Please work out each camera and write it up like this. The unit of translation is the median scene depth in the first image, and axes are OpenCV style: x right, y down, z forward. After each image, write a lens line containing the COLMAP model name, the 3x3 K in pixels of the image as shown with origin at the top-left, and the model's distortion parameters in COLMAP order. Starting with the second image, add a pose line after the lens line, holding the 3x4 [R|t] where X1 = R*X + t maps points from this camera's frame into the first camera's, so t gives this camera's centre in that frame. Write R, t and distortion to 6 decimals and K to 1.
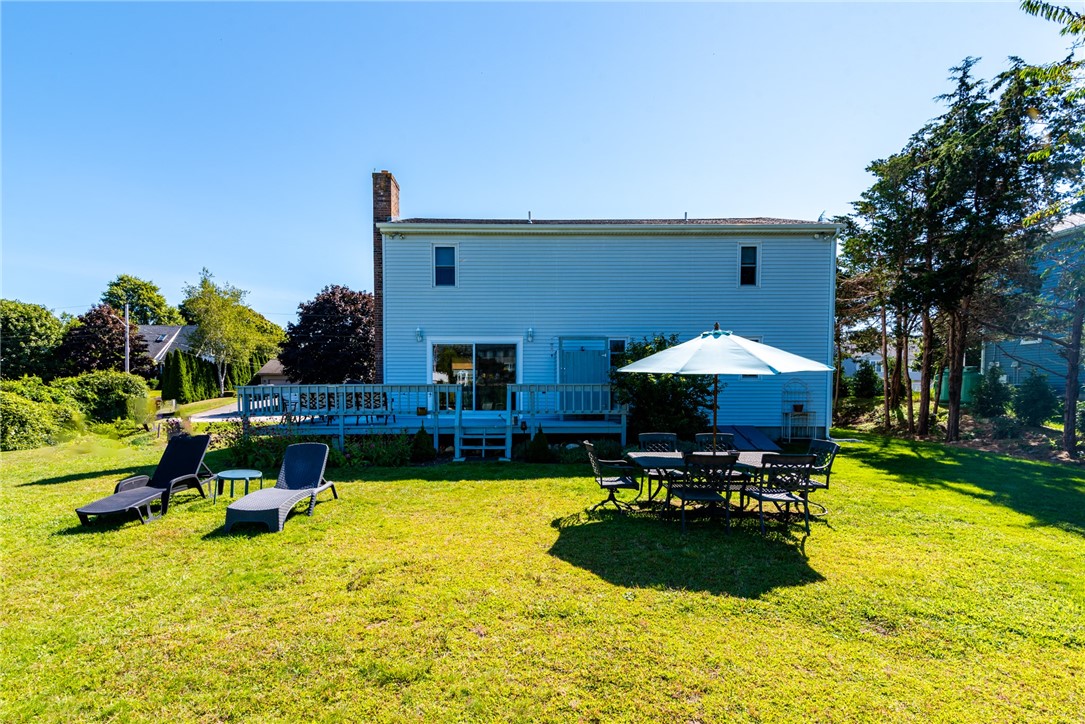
lens RADIAL K [[495.5, 0, 542.5], [0, 495.5, 362.0], [0, 0, 1]] dist [0.017003, 0.000219]
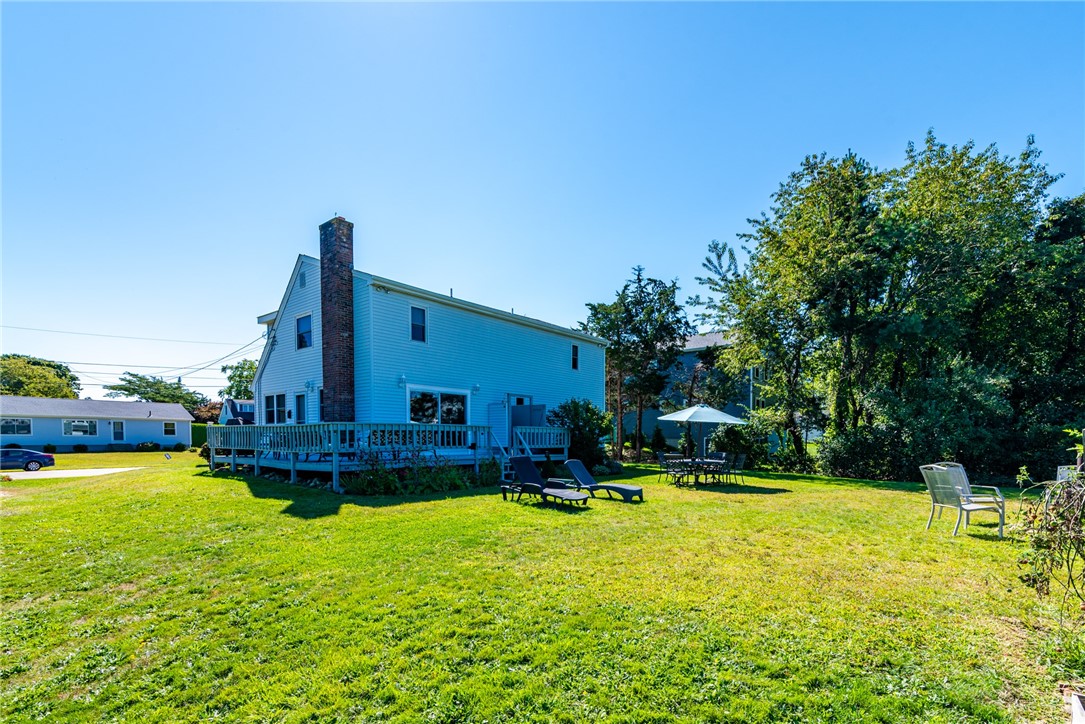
lens RADIAL K [[495.5, 0, 542.5], [0, 495.5, 362.0], [0, 0, 1]] dist [0.017003, 0.000219]
pose [[0.673467, 0.123444, 0.728837, -2.269615], [-0.066406, 0.992075, -0.106668, 0.007218], [-0.736228, 0.023438, 0.676327, -0.063275]]
